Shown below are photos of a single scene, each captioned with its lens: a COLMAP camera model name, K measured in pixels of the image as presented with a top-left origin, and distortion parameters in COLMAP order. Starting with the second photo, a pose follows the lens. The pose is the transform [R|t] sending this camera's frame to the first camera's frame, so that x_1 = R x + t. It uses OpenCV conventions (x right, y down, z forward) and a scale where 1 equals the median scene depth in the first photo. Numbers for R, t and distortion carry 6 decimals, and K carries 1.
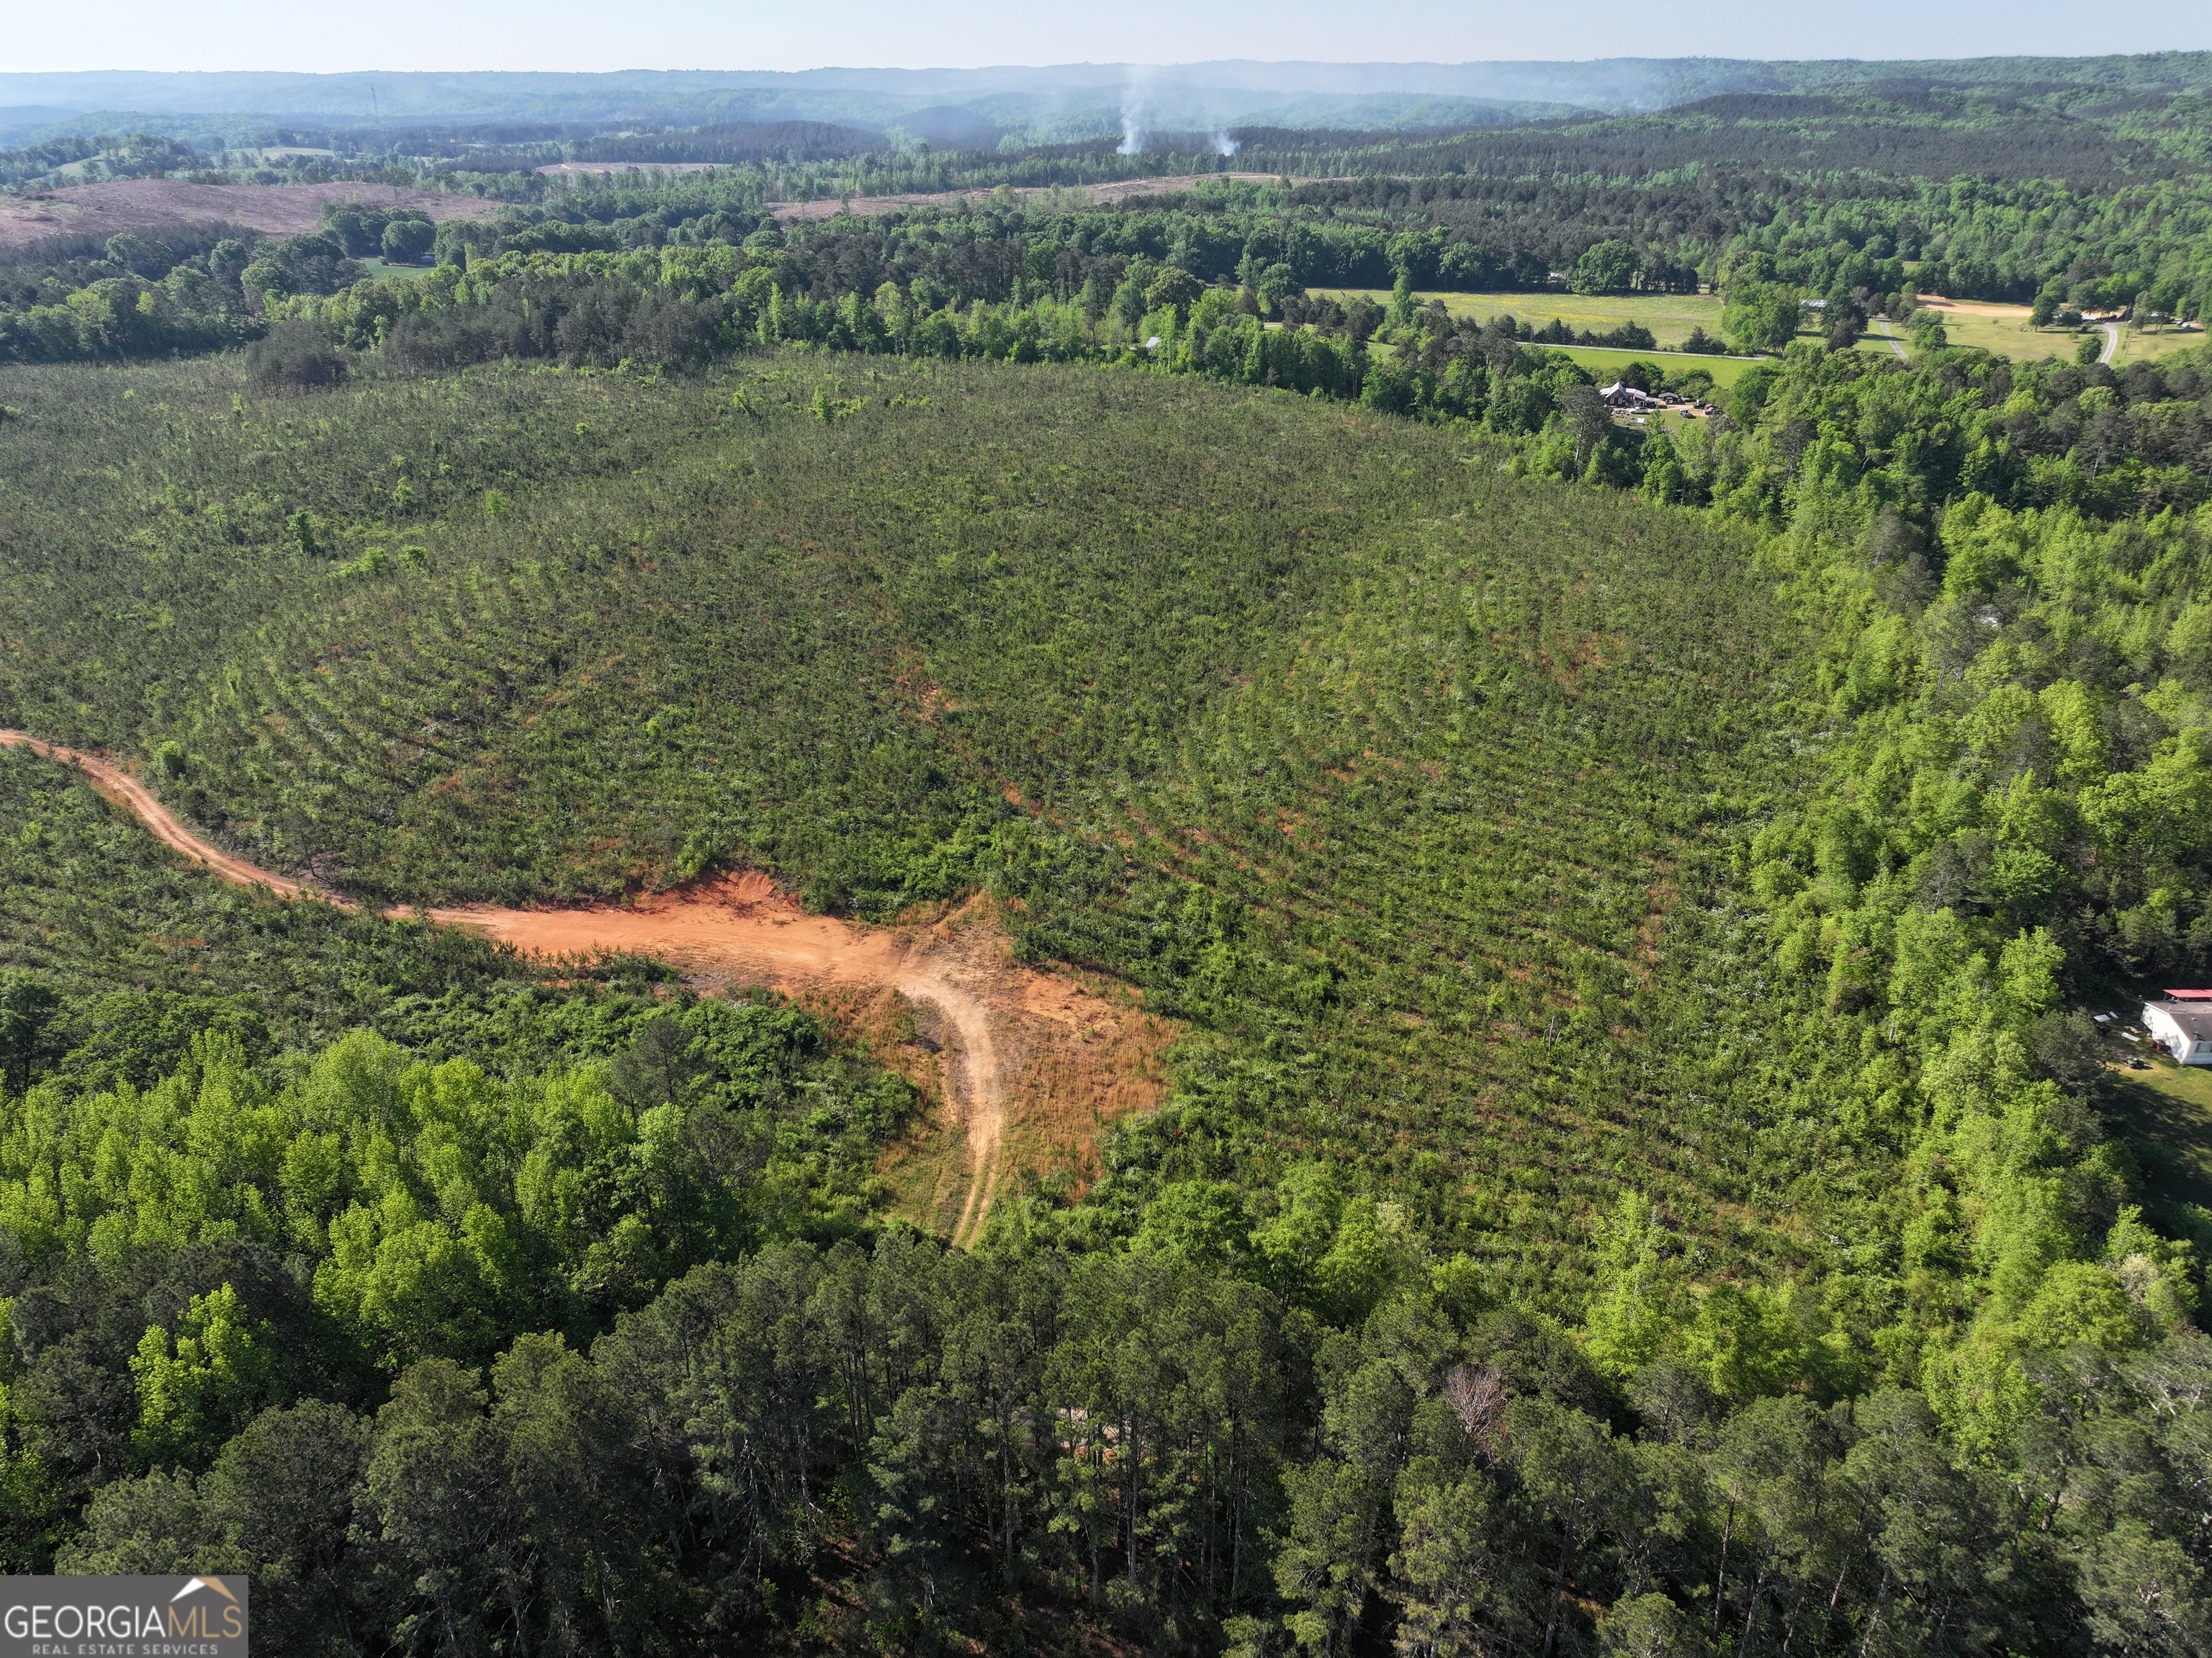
lens RADIAL K [[1556.0, 0, 1114.1], [0, 1556.0, 831.4], [0, 0, 1]] dist [-0.006290, 0.024474]
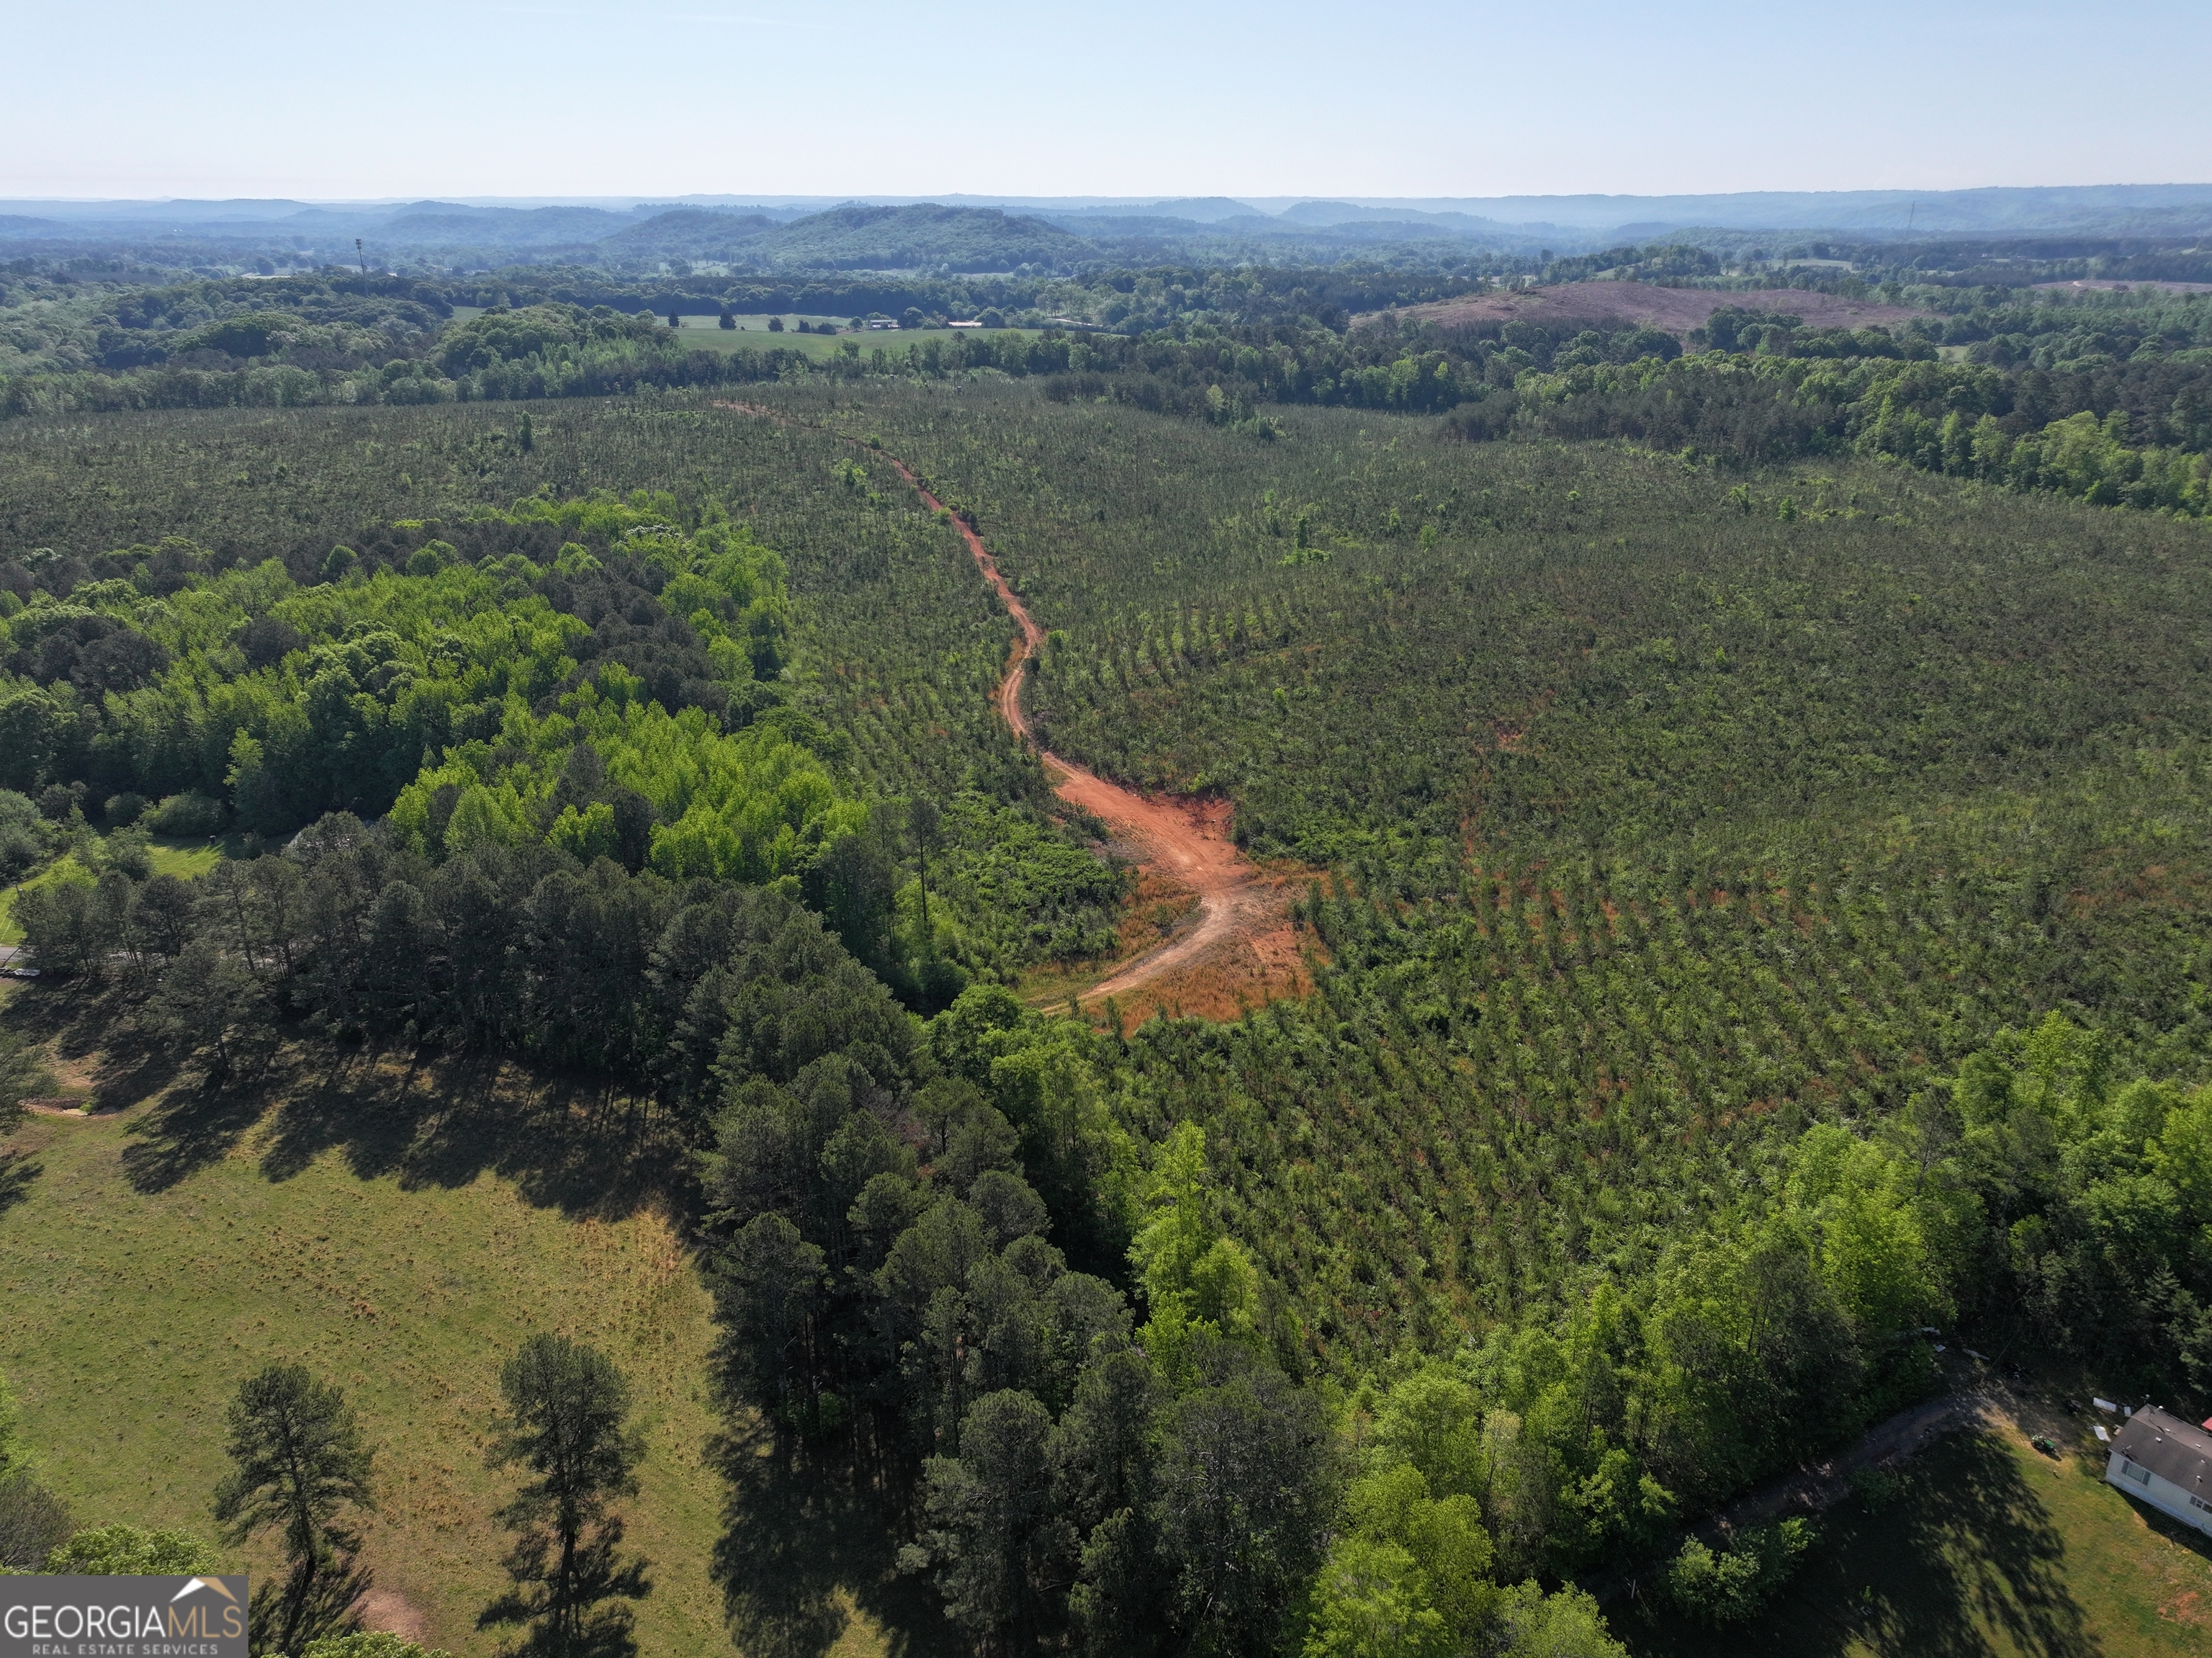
lens RADIAL K [[1556.0, 0, 1115.4], [0, 1556.0, 841.0], [0, 0, 1]] dist [-0.006290, 0.024474]
pose [[0.616484, 0.300406, -0.727807, 0.308931], [-0.341520, 0.934897, 0.096602, -0.016907], [0.709445, 0.189007, 0.678944, 0.036585]]
